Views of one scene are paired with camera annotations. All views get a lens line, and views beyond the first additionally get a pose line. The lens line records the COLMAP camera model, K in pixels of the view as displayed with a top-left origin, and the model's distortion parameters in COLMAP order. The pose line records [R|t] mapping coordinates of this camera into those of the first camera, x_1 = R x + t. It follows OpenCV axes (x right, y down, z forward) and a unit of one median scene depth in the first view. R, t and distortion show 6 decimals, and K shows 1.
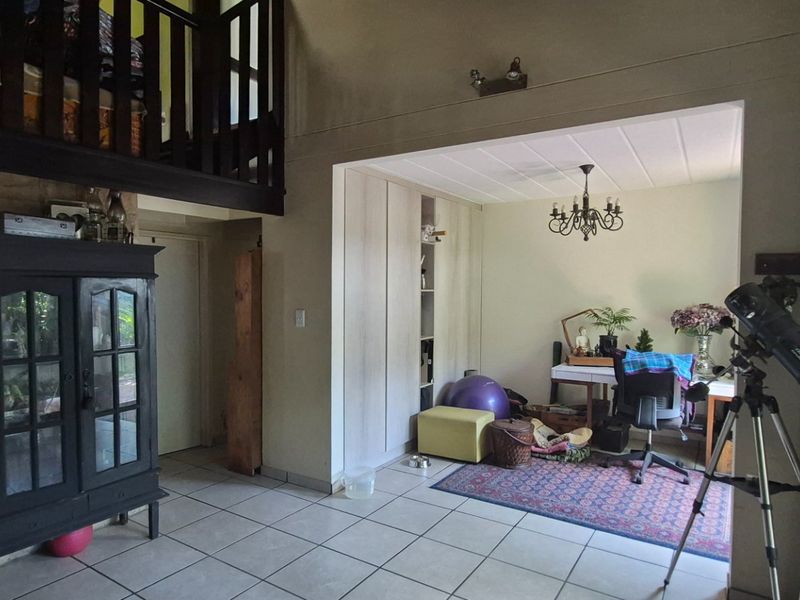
lens RADIAL K [[514.1, 0, 393.3], [0, 514.1, 303.9], [0, 0, 1]] dist [0.003089, -0.000671]
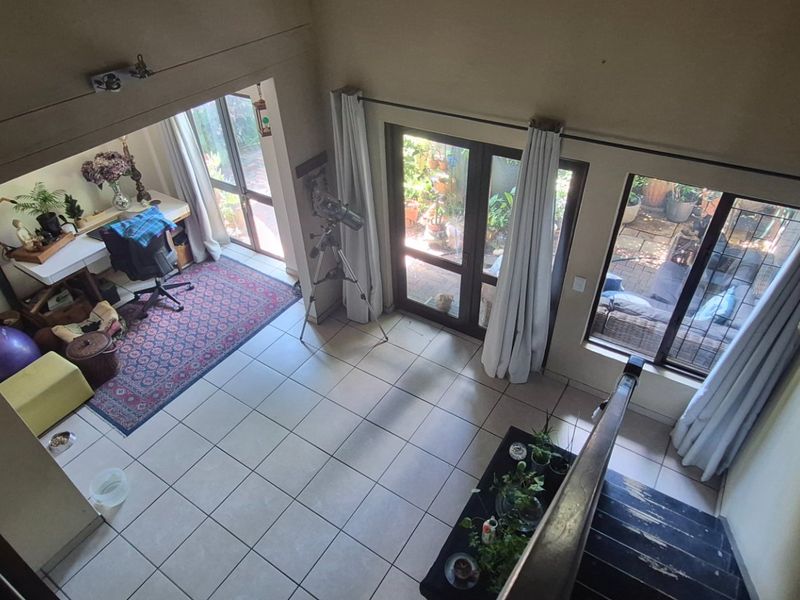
lens RADIAL K [[514.1, 0, 397.5], [0, 514.1, 297.4], [0, 0, 1]] dist [0.003089, -0.000671]
pose [[0.009354, -0.624357, 0.781083, -0.577419], [0.066407, 0.779781, 0.622521, -0.498354], [-0.997749, 0.046047, 0.048756, 0.349871]]
